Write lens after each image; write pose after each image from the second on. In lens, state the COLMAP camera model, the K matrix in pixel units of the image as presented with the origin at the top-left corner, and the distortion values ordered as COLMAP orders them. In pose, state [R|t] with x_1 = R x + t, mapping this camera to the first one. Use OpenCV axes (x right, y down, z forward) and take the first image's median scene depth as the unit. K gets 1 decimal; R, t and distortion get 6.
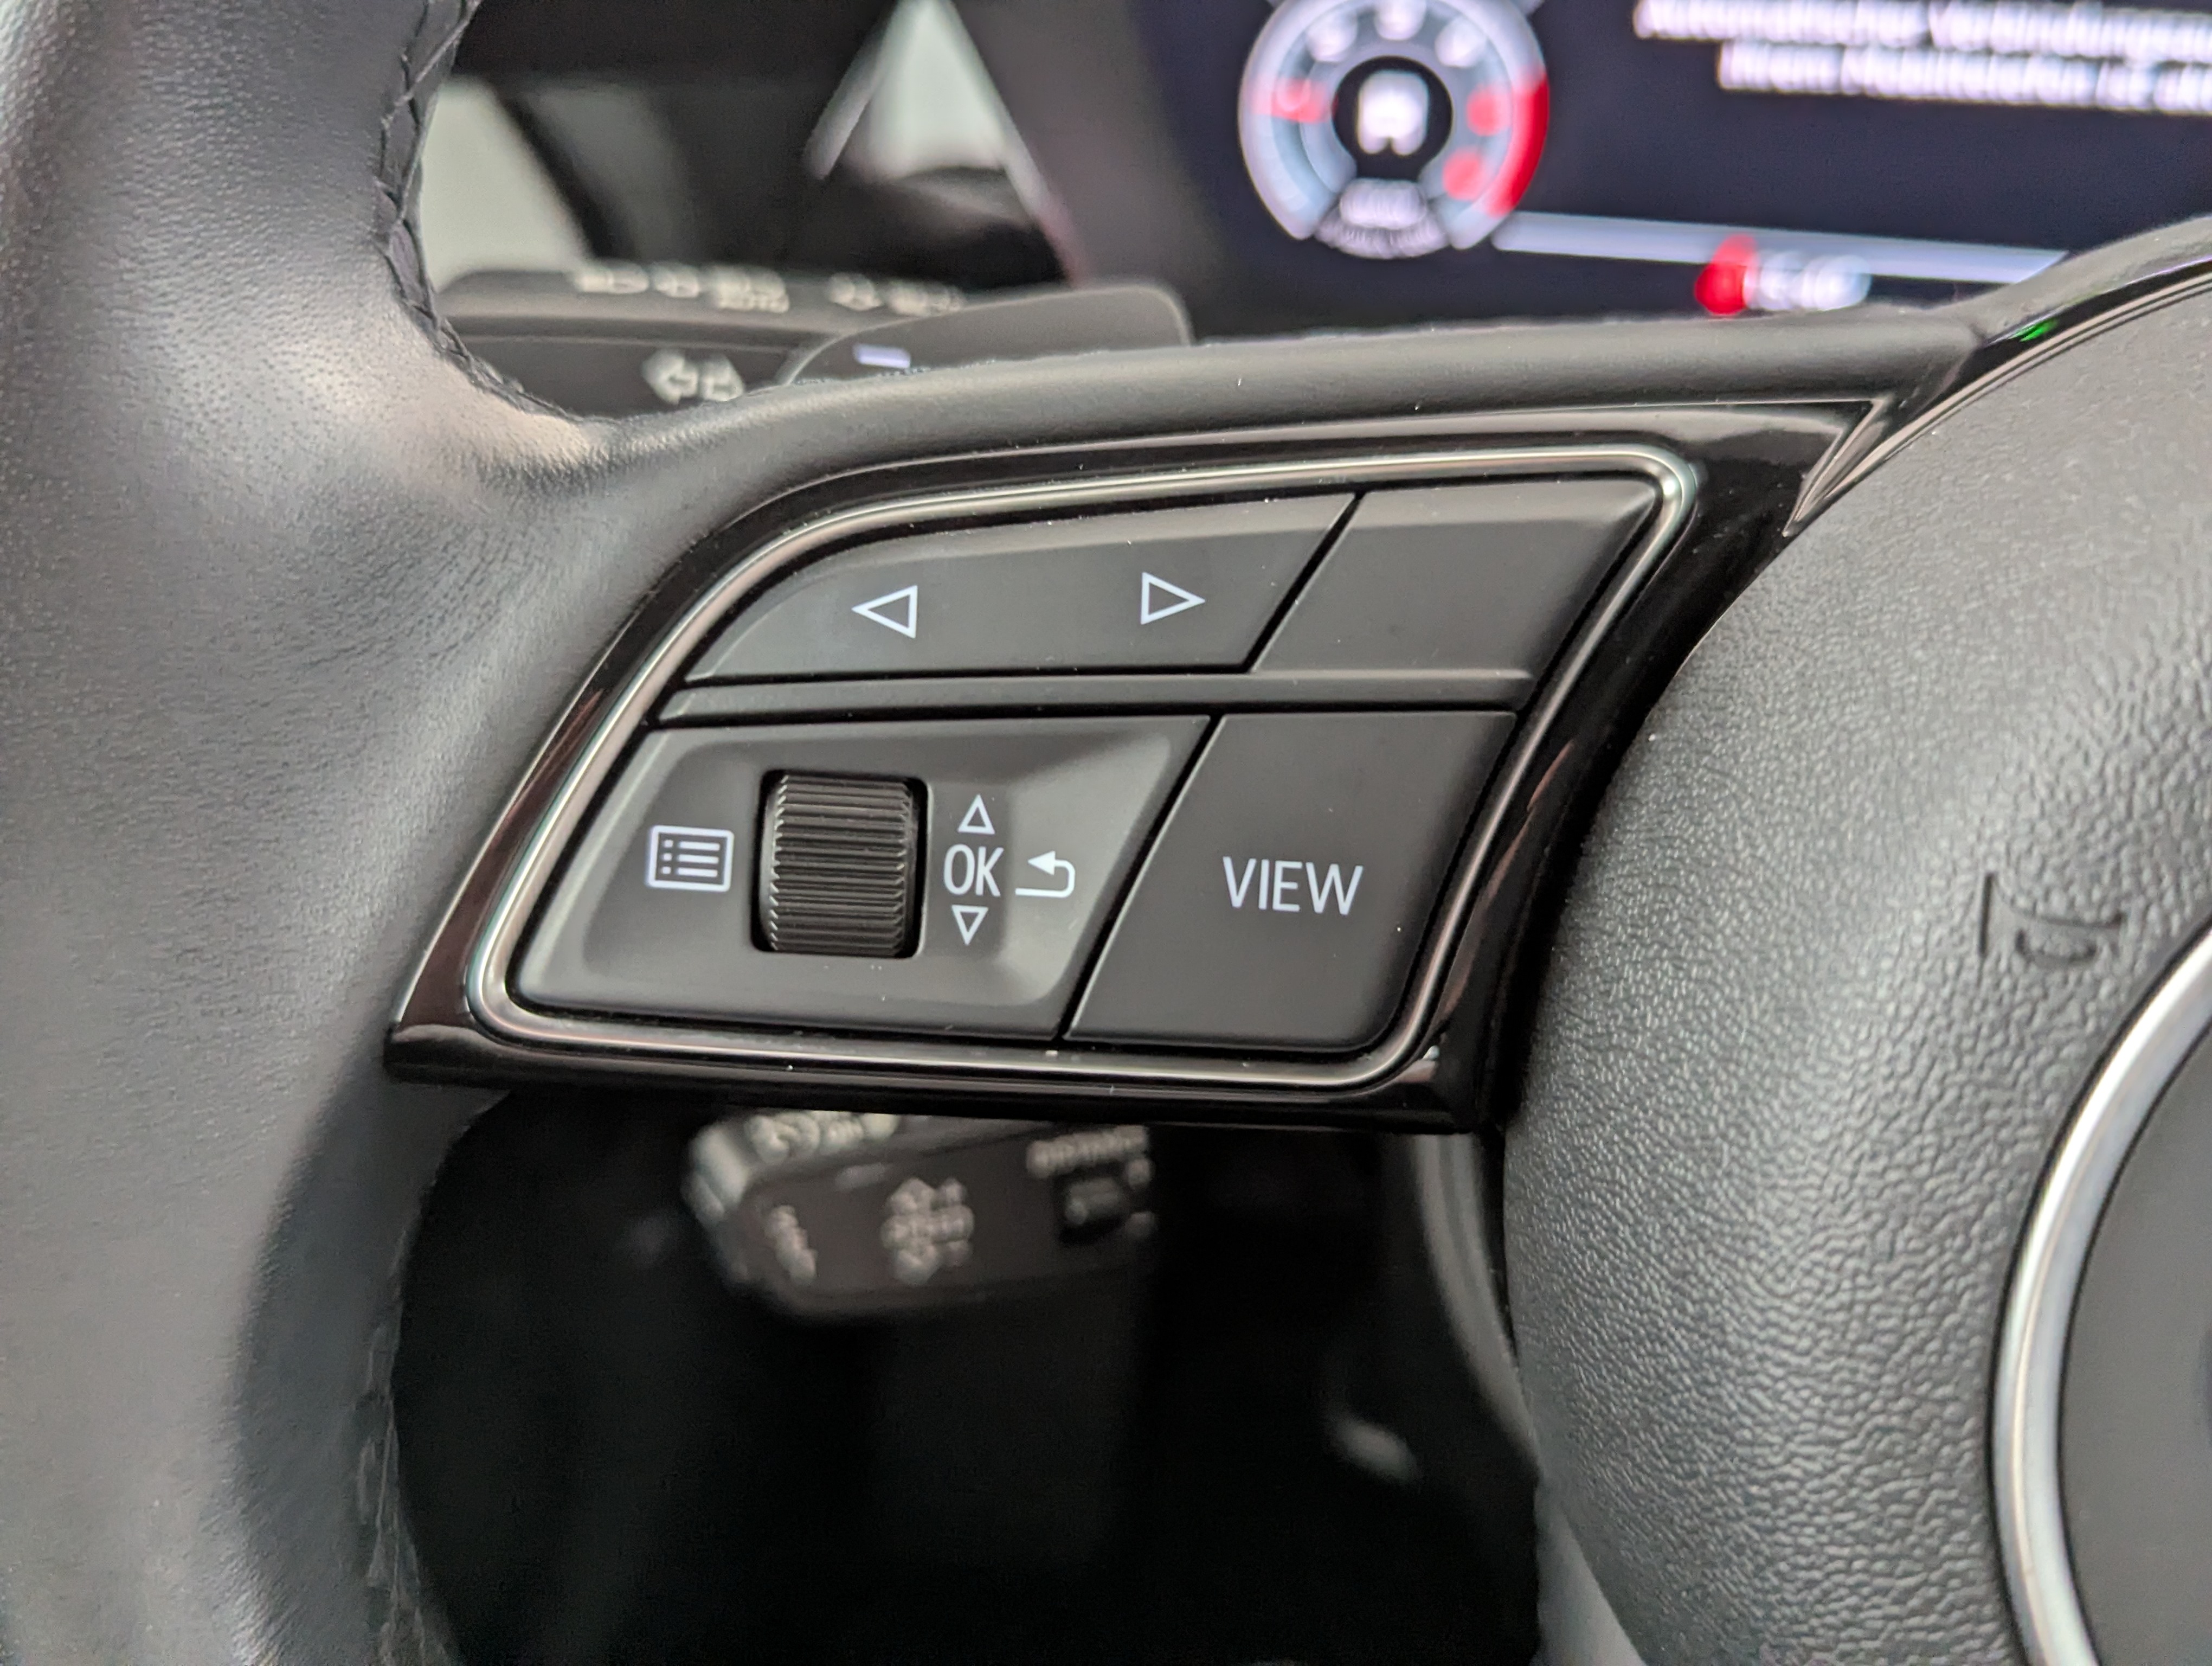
lens RADIAL K [[2090.5, 0, 1106.0], [0, 2090.5, 833.0], [0, 0, 1]] dist [0.018406, 0.004552]
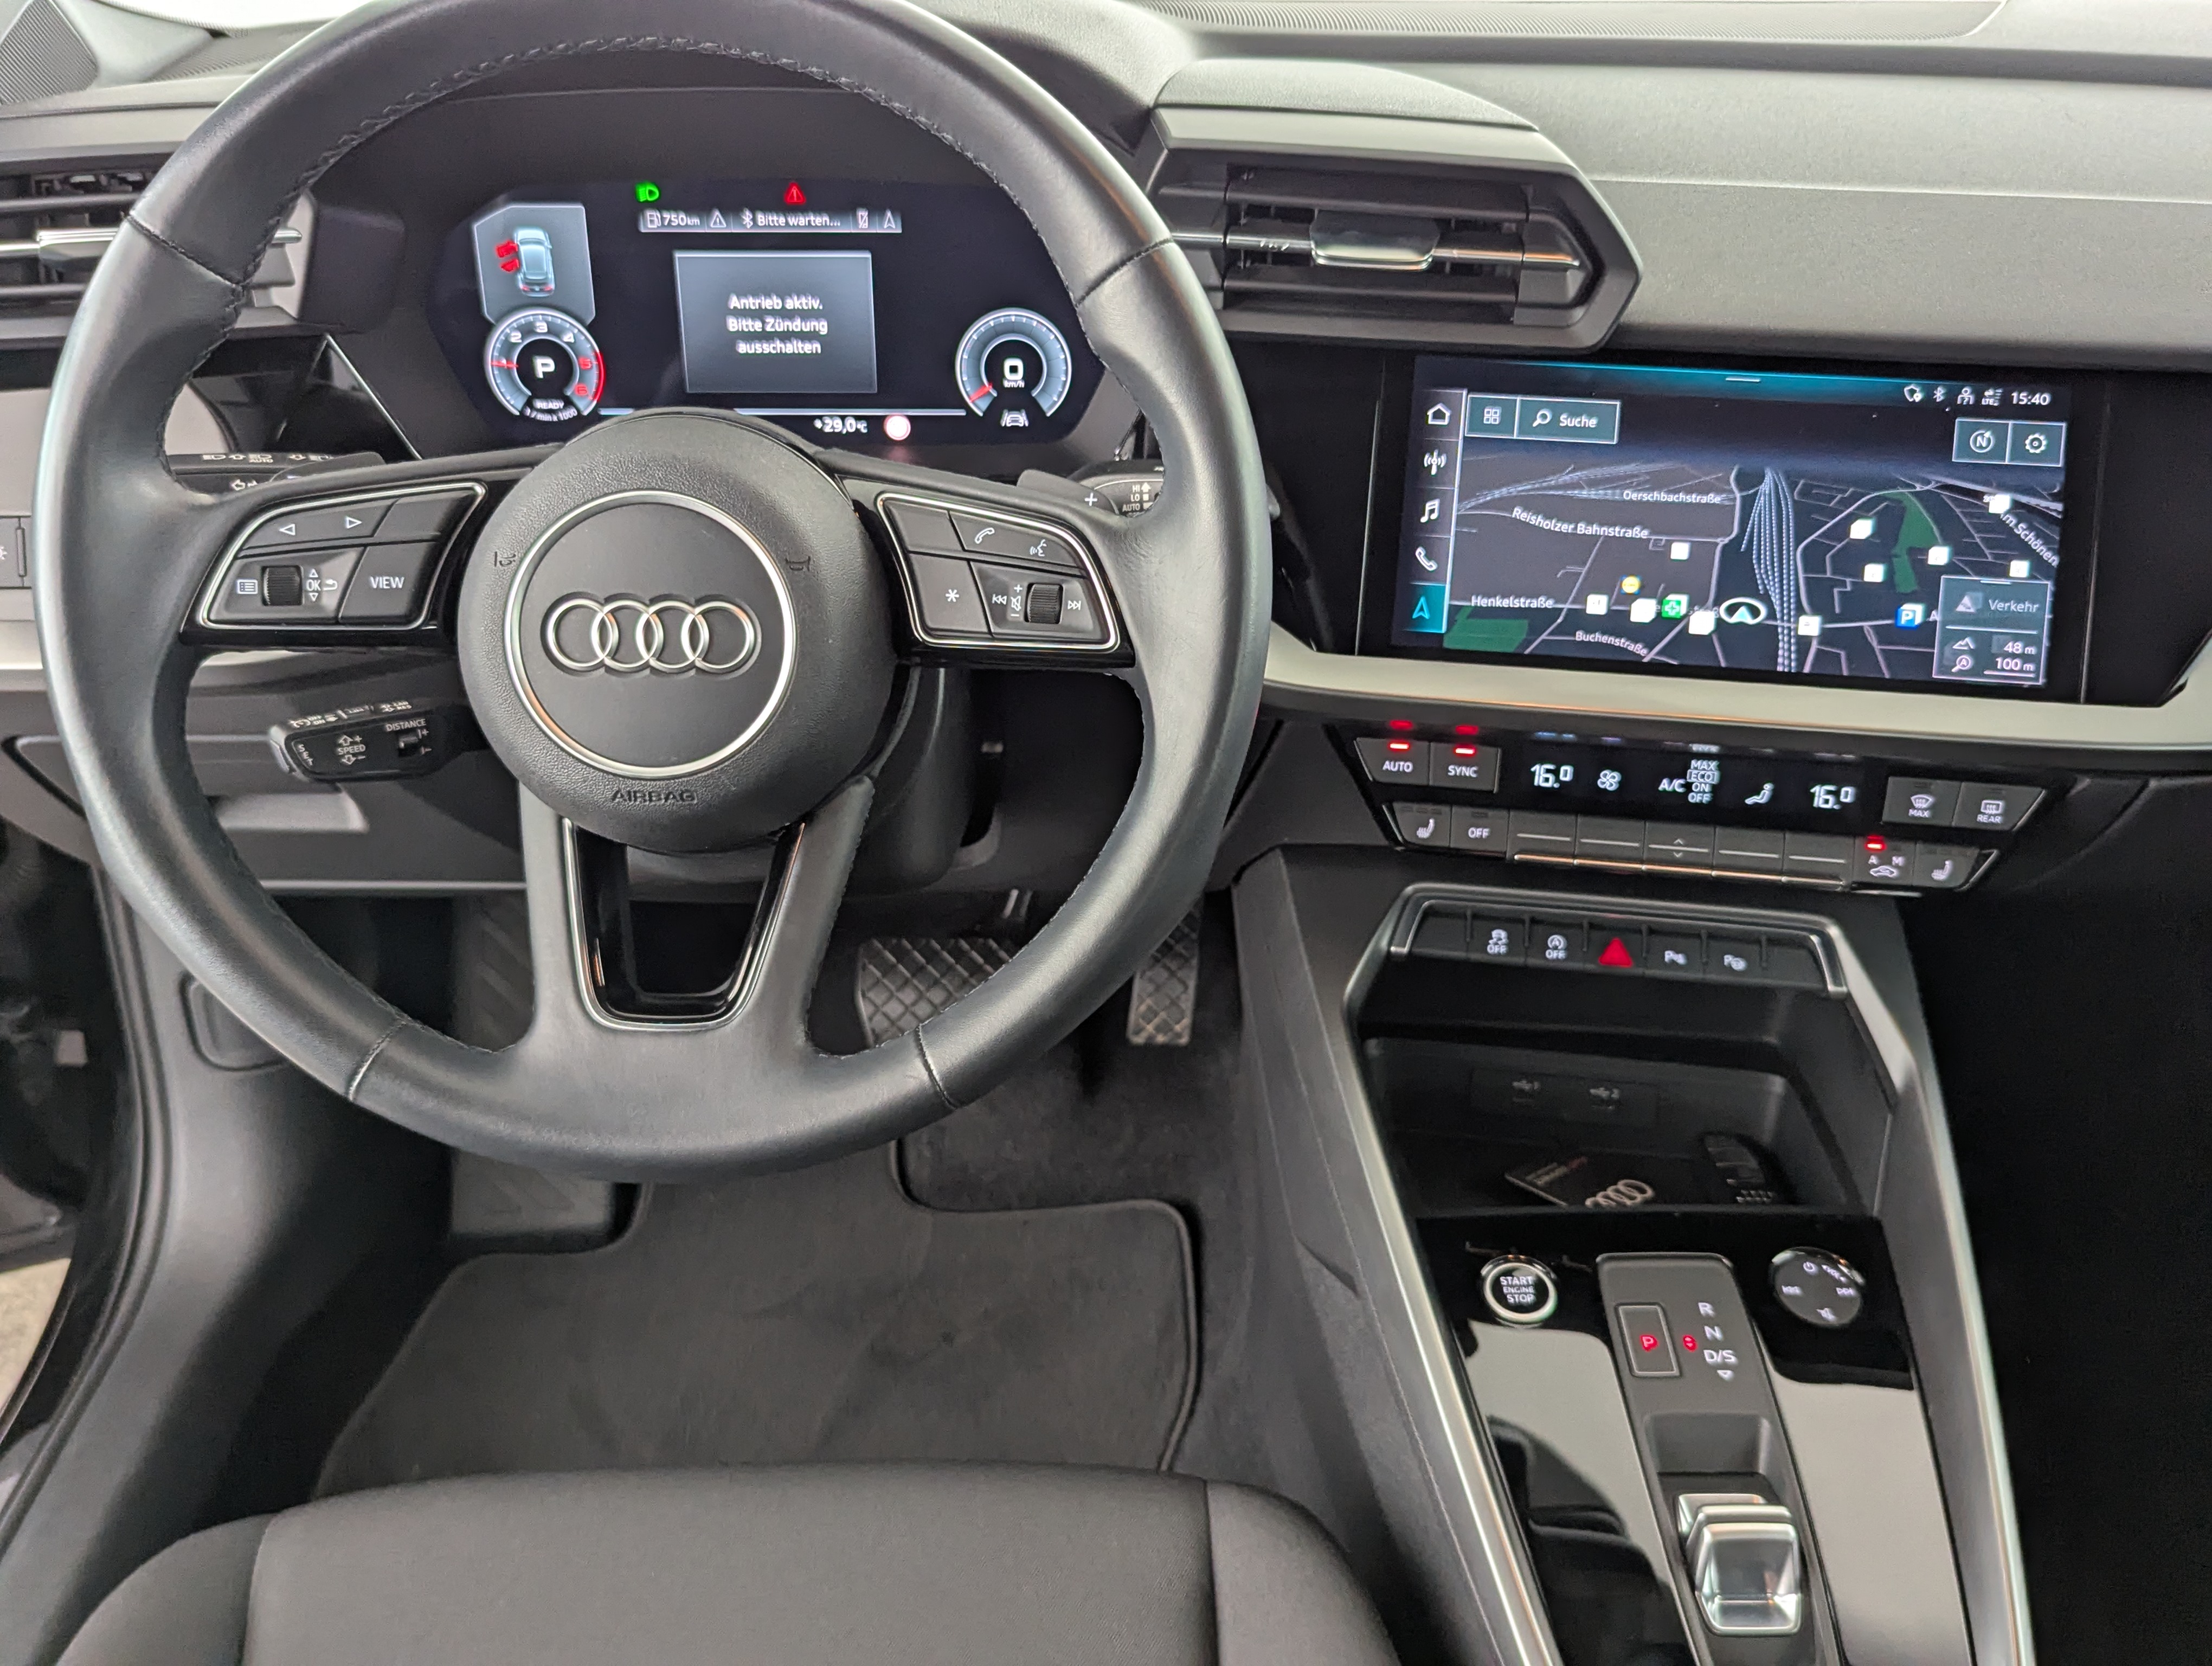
lens RADIAL K [[1979.1, 0, 1086.1], [0, 1979.1, 836.0], [0, 0, 1]] dist [0.007915, -0.001730]
pose [[0.980774, -0.100050, 0.167551, 0.754902], [0.106347, 0.993906, -0.029019, 0.808767], [-0.163626, 0.046279, 0.985436, -3.256285]]
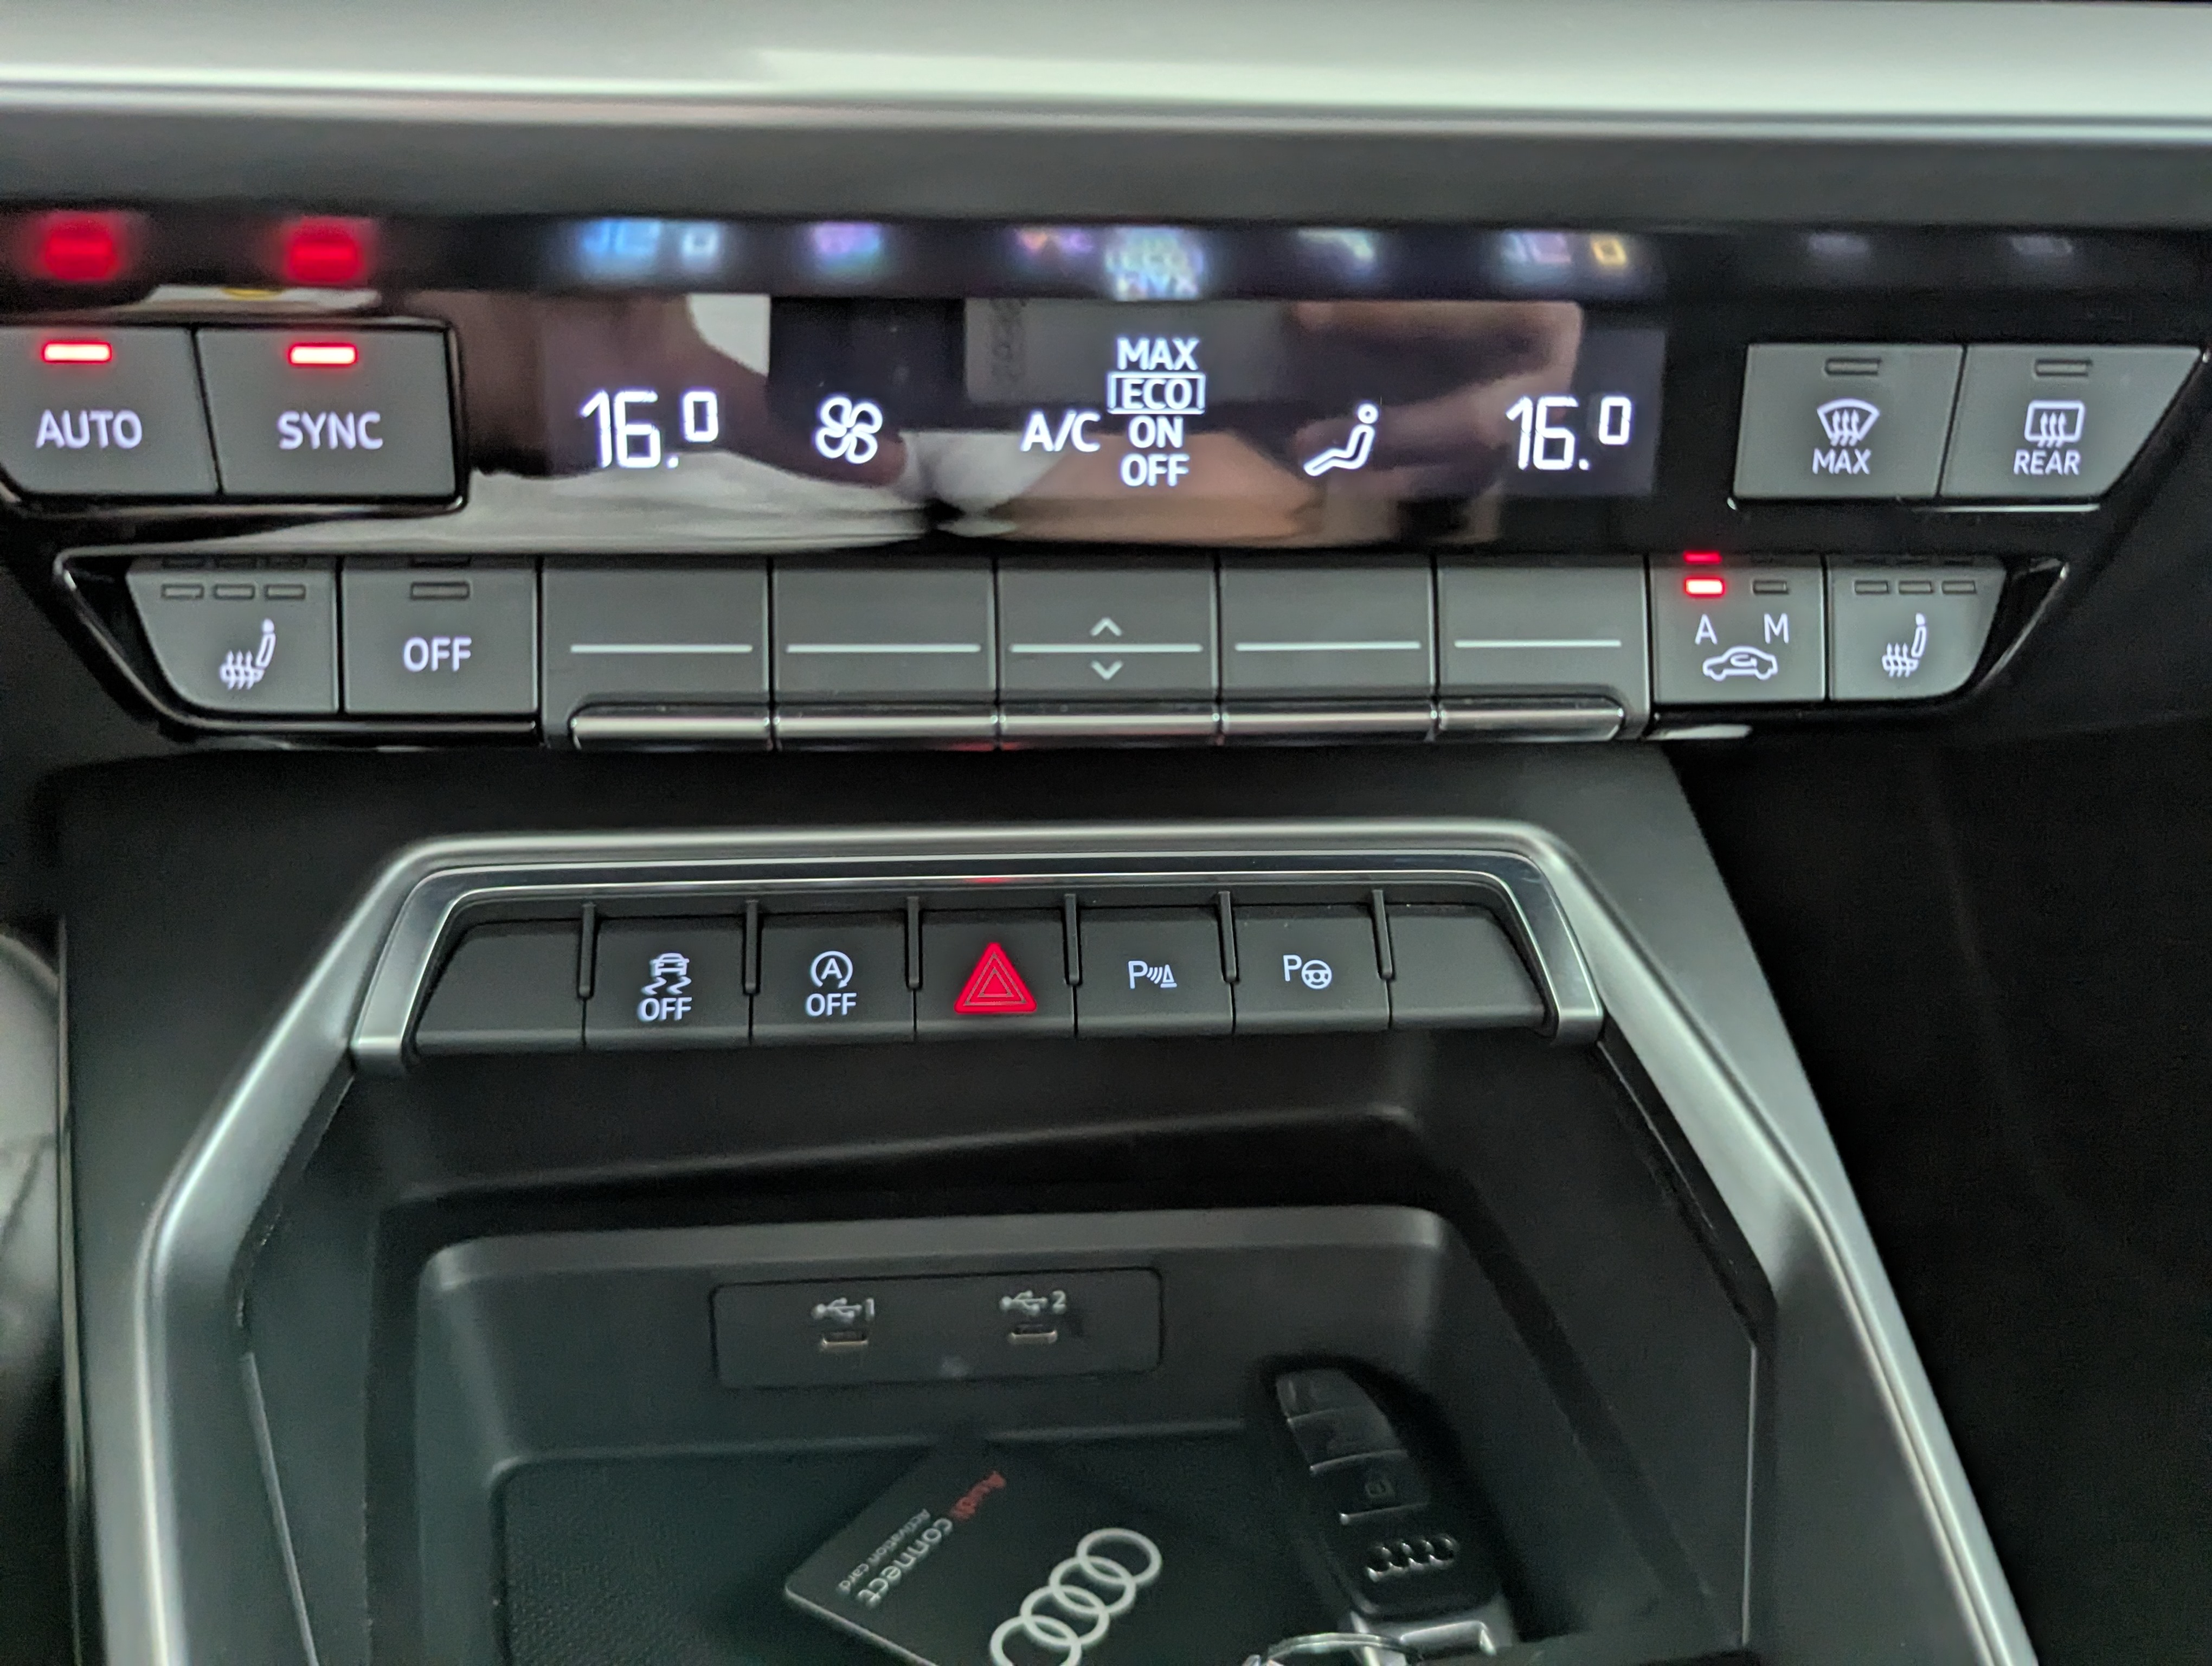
lens RADIAL K [[2090.5, 0, 1106.0], [0, 2090.5, 833.0], [0, 0, 1]] dist [0.018406, 0.004552]
pose [[0.901514, -0.196964, 0.385329, 2.457793], [0.202000, 0.978990, 0.027821, 0.952423], [-0.382713, 0.052756, 0.922360, 0.048540]]
